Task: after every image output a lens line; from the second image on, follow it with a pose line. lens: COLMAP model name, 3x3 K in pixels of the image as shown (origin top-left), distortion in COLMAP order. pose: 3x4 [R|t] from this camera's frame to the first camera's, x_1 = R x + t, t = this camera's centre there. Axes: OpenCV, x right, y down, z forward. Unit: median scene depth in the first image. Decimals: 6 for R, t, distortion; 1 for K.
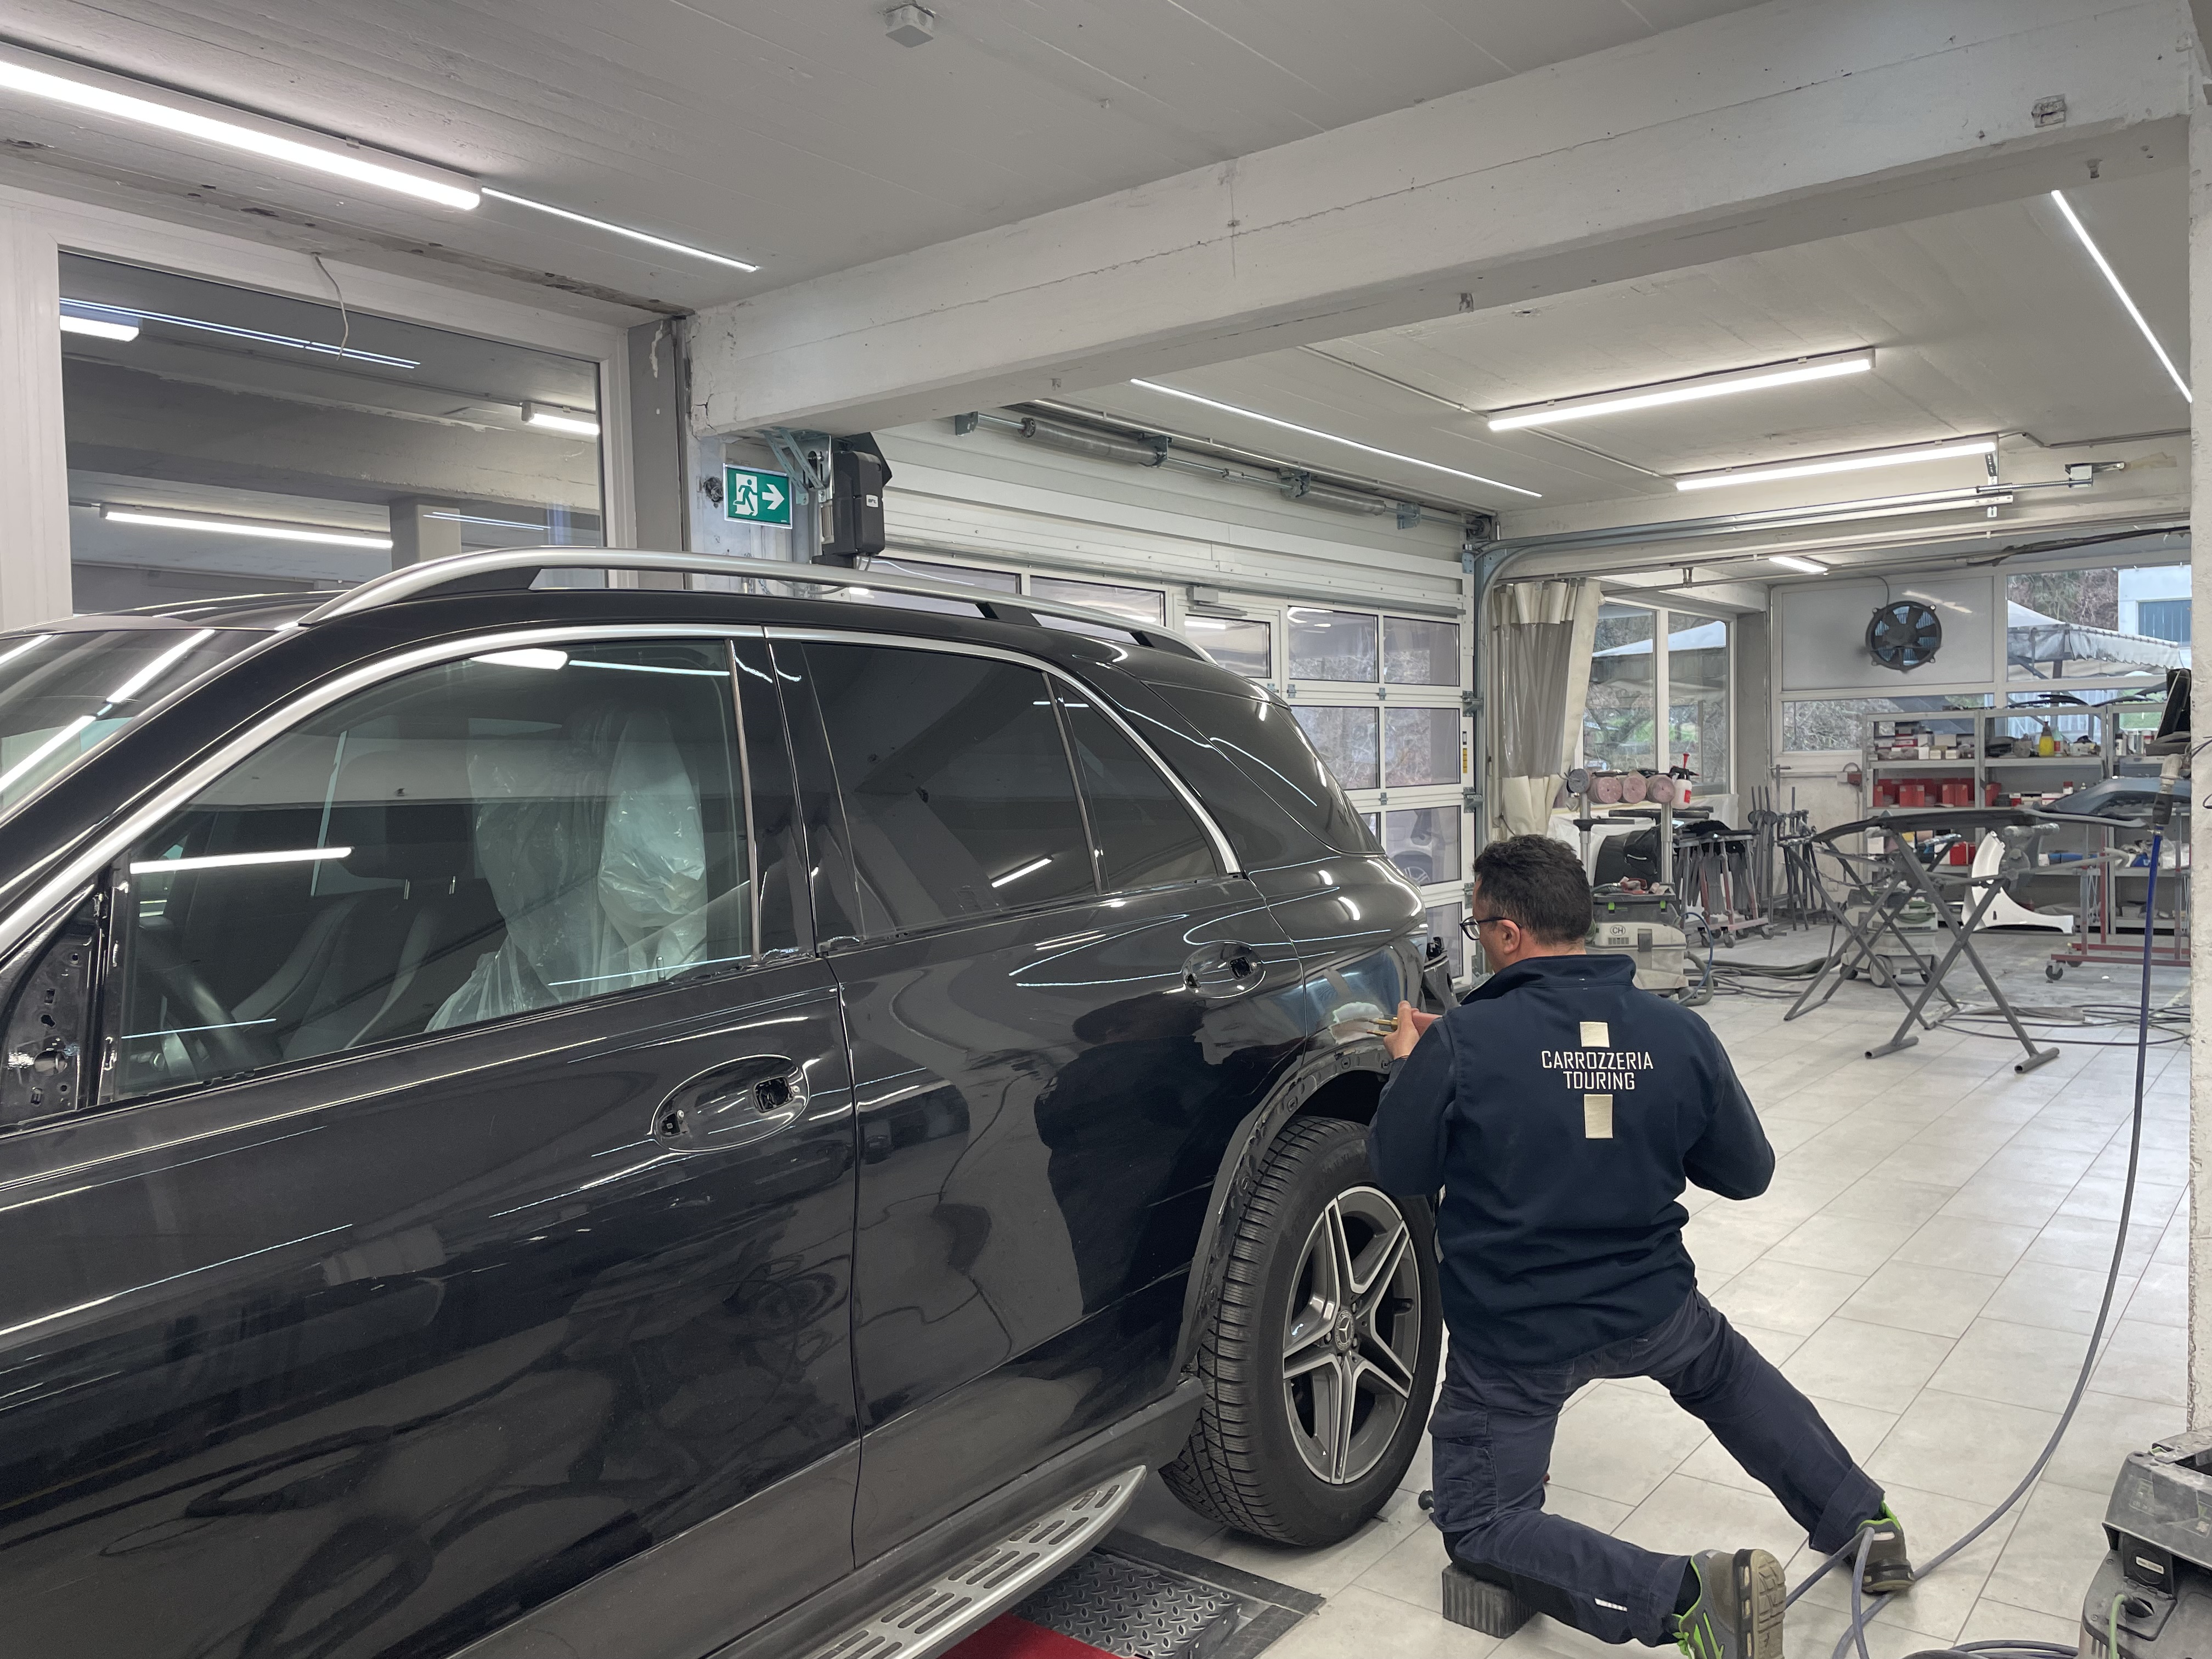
lens RADIAL K [[1665.0, 0, 1105.2], [0, 1665.0, 814.4], [0, 0, 1]] dist [0.100222, -0.120912]
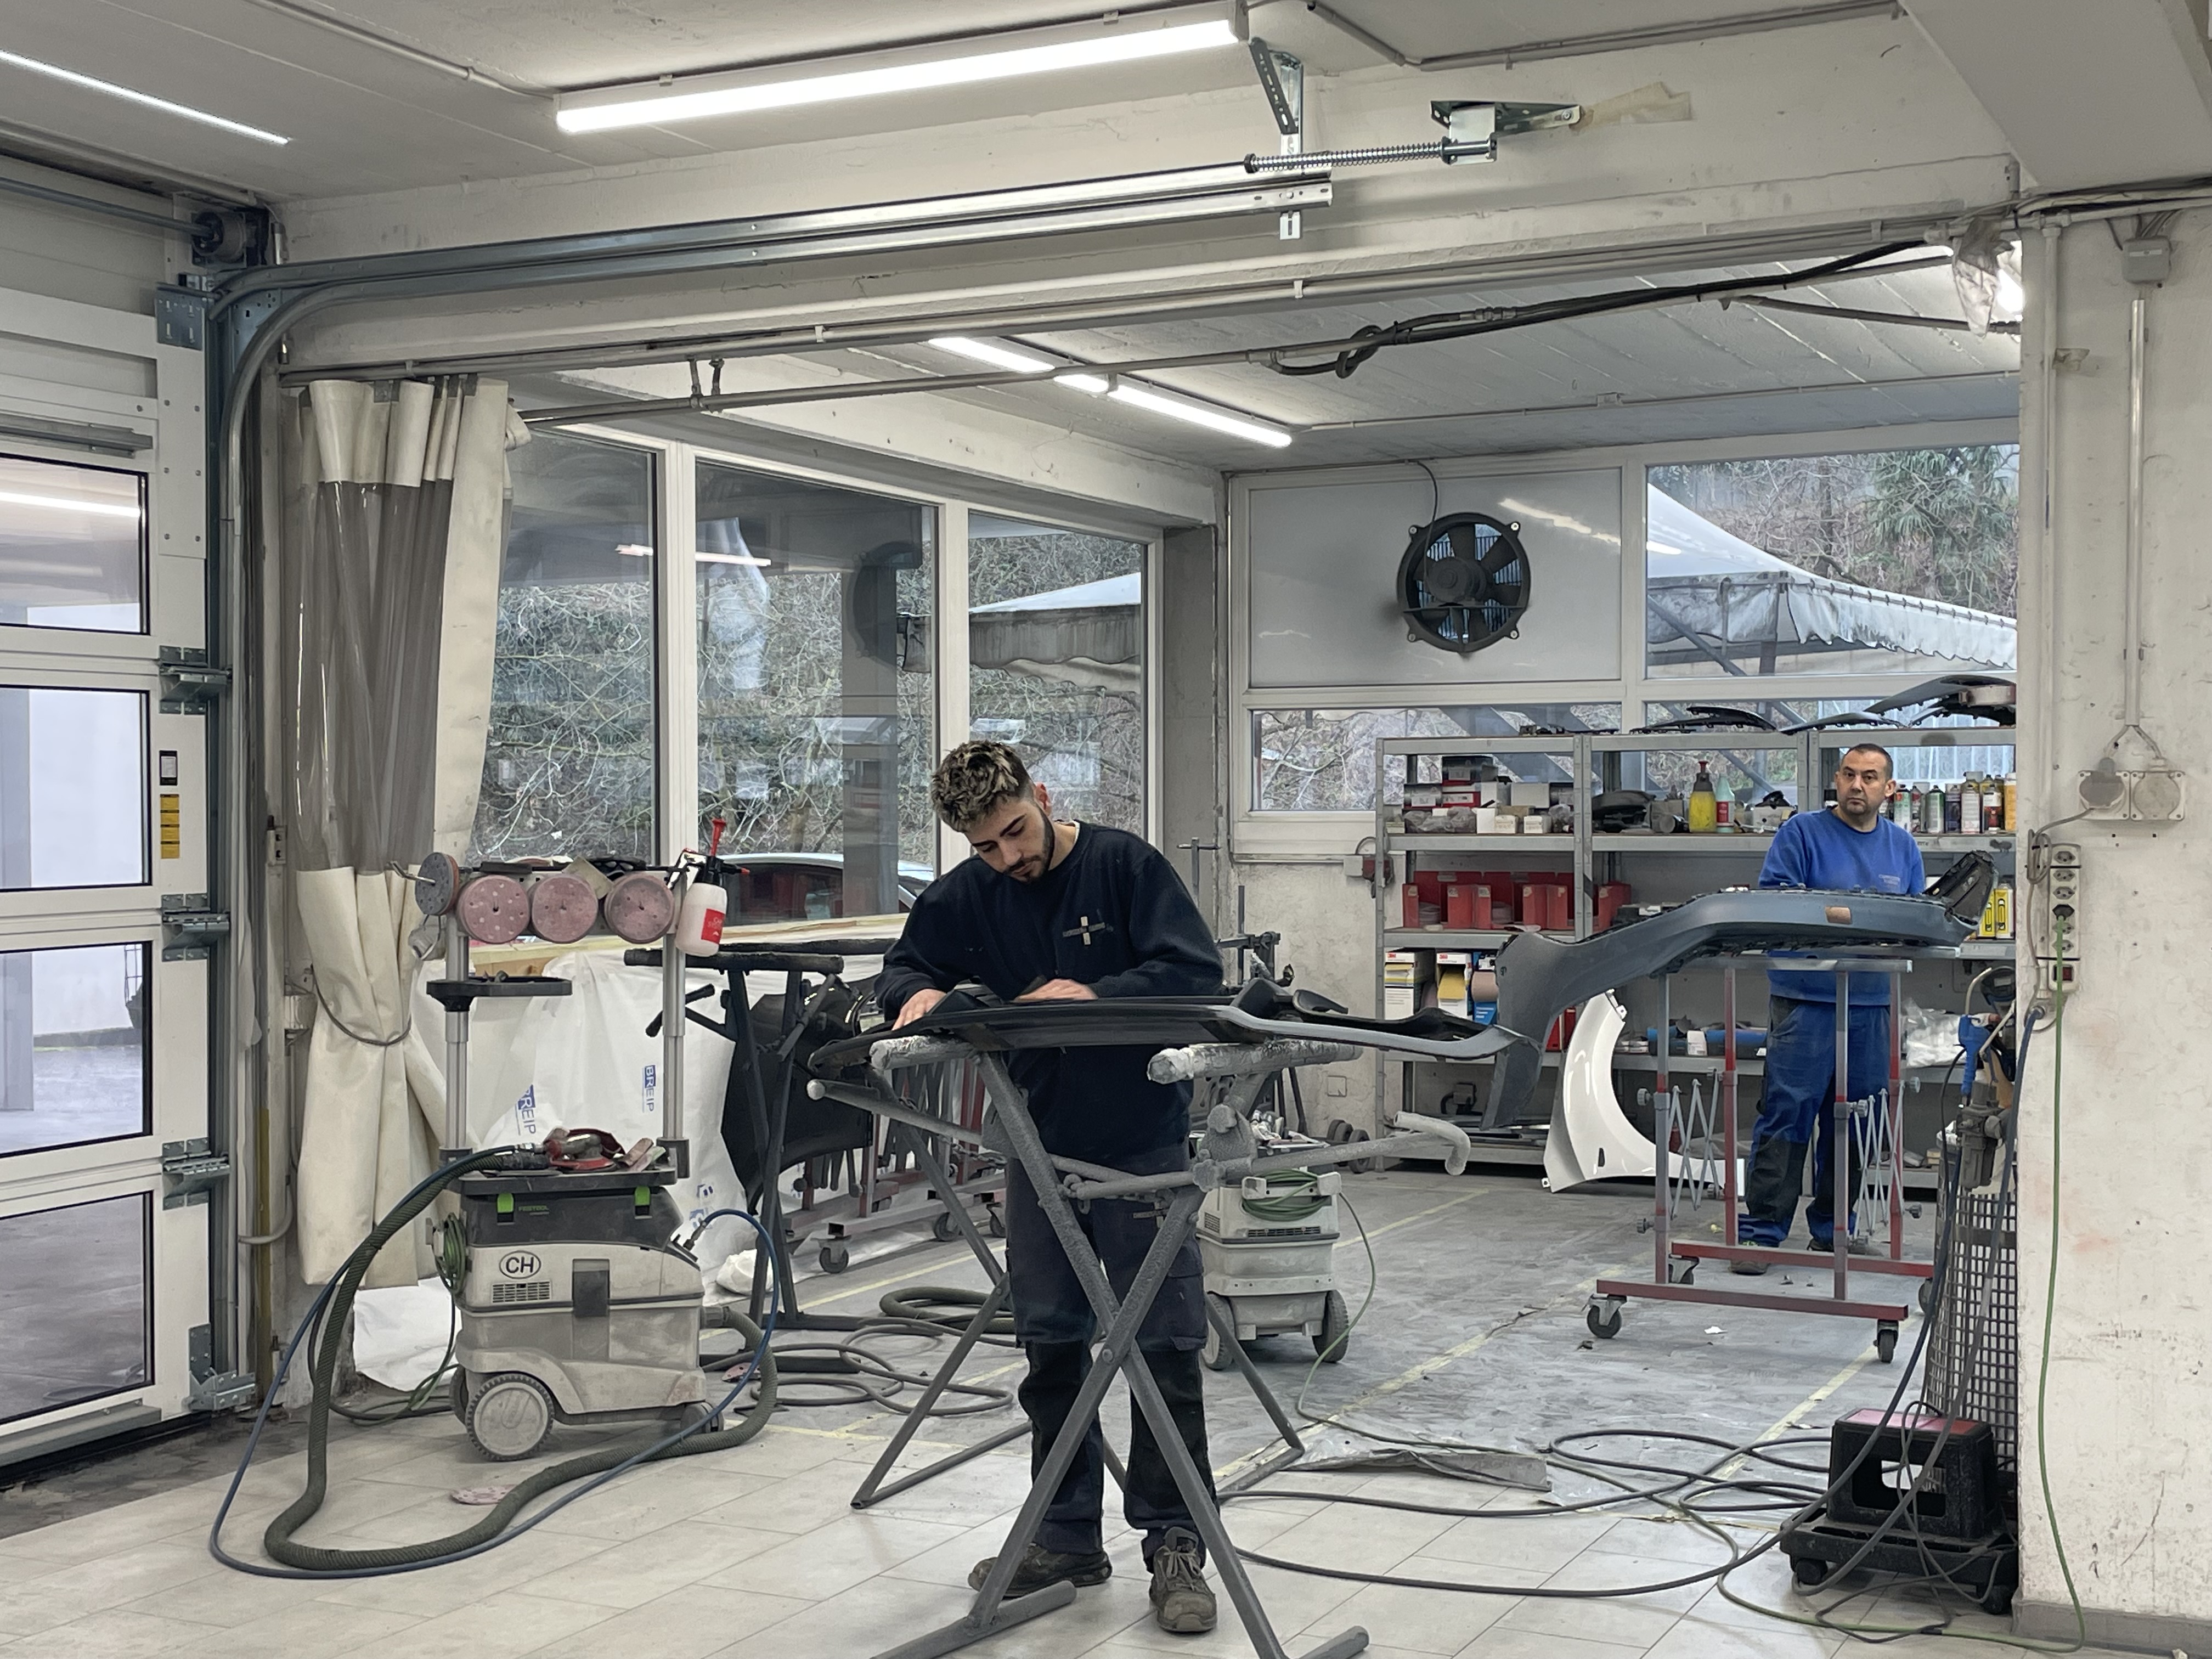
lens RADIAL K [[2789.7, 0, 1106.0], [0, 2789.7, 829.5], [0, 0, 1]] dist [0.102629, -0.049133]
pose [[0.980480, 0.017017, 0.195883, 0.224938], [-0.012902, 0.999669, -0.022267, -0.014763], [-0.196197, 0.019305, 0.980374, 0.236077]]
